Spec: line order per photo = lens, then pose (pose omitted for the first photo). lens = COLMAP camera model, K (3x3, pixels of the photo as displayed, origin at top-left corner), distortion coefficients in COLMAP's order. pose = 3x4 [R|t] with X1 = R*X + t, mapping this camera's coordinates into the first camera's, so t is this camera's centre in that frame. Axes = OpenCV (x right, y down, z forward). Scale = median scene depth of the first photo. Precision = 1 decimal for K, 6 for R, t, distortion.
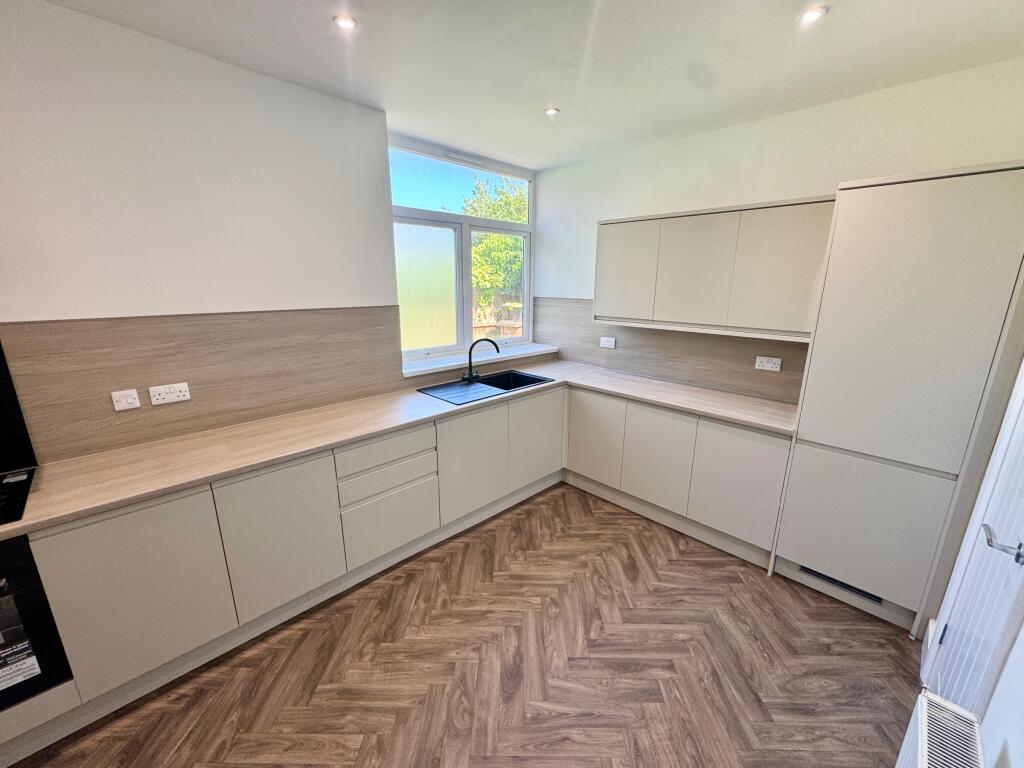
lens RADIAL K [[409.4, 0, 511.4], [0, 409.4, 383.2], [0, 0, 1]] dist [-0.003280, 0.000446]
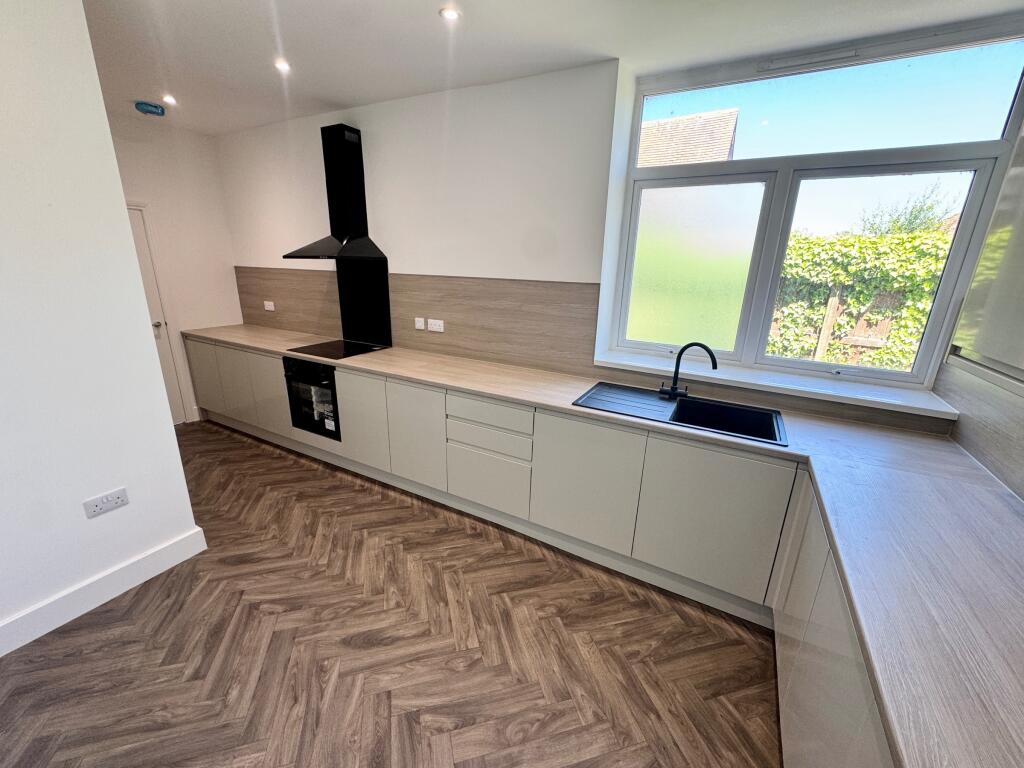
lens RADIAL K [[409.4, 0, 512.8], [0, 409.4, 382.5], [0, 0, 1]] dist [-0.003280, 0.000446]
pose [[0.286226, 0.273652, -0.918253, 0.664195], [-0.260704, 0.944435, 0.200191, -0.139989], [0.922013, 0.182092, 0.341664, 0.671304]]
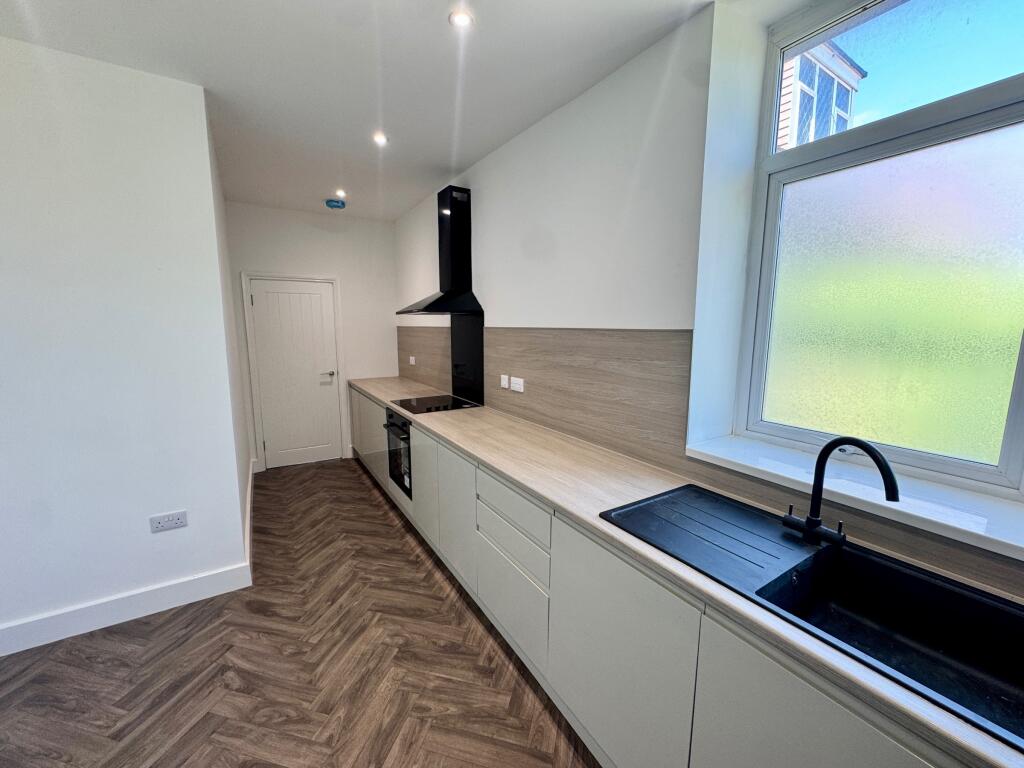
lens RADIAL K [[409.4, 0, 512.1], [0, 409.4, 382.4], [0, 0, 1]] dist [-0.003280, 0.000446]
pose [[-0.218344, 0.129724, -0.967211, 0.422919], [-0.246332, 0.951703, 0.183253, -0.196874], [0.944270, 0.278267, -0.175844, 1.060600]]
